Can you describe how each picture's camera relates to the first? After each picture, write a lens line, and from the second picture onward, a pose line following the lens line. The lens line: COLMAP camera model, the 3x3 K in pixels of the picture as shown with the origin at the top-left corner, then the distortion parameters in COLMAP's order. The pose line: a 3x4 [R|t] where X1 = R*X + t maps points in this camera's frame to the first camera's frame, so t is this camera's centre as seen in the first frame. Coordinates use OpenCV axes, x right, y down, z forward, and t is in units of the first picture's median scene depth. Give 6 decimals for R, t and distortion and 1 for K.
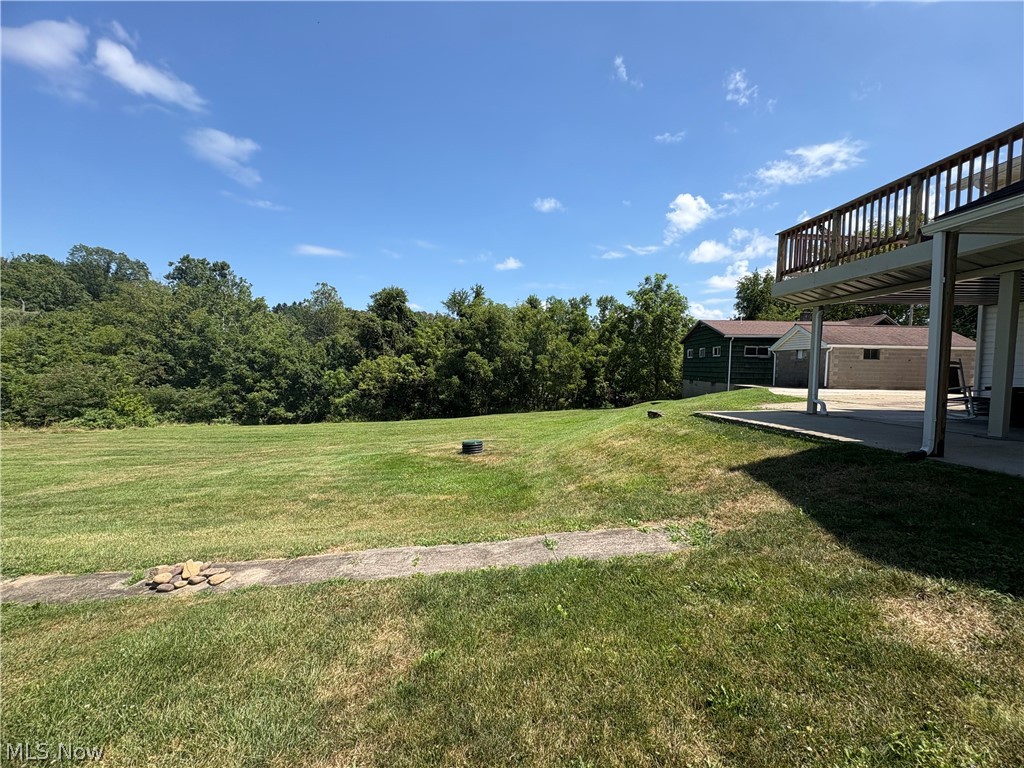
lens RADIAL K [[404.7, 0, 512.0], [0, 404.7, 384.0], [0, 0, 1]] dist [-0.000453, 0.000028]
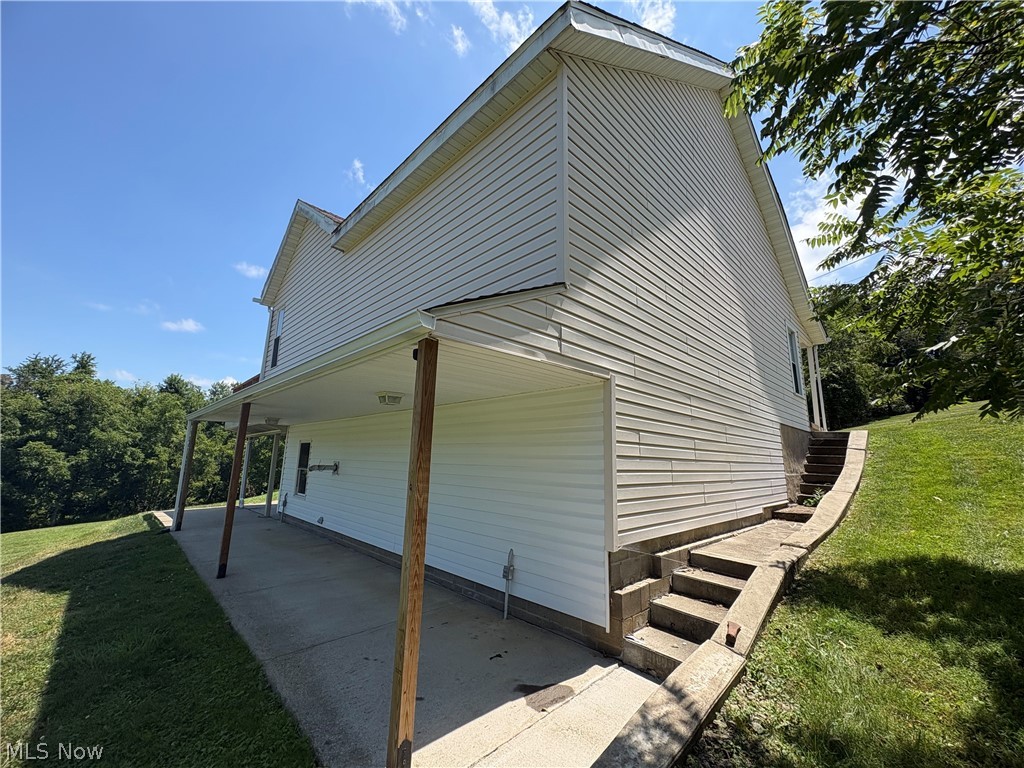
lens RADIAL K [[404.7, 0, 512.0], [0, 404.7, 384.0], [0, 0, 1]] dist [-0.000453, 0.000028]
pose [[0.775245, 0.116161, 0.620888, 0.103023], [0.016983, 0.978757, -0.204318, -0.015518], [-0.631433, 0.168941, 0.756804, -0.143004]]
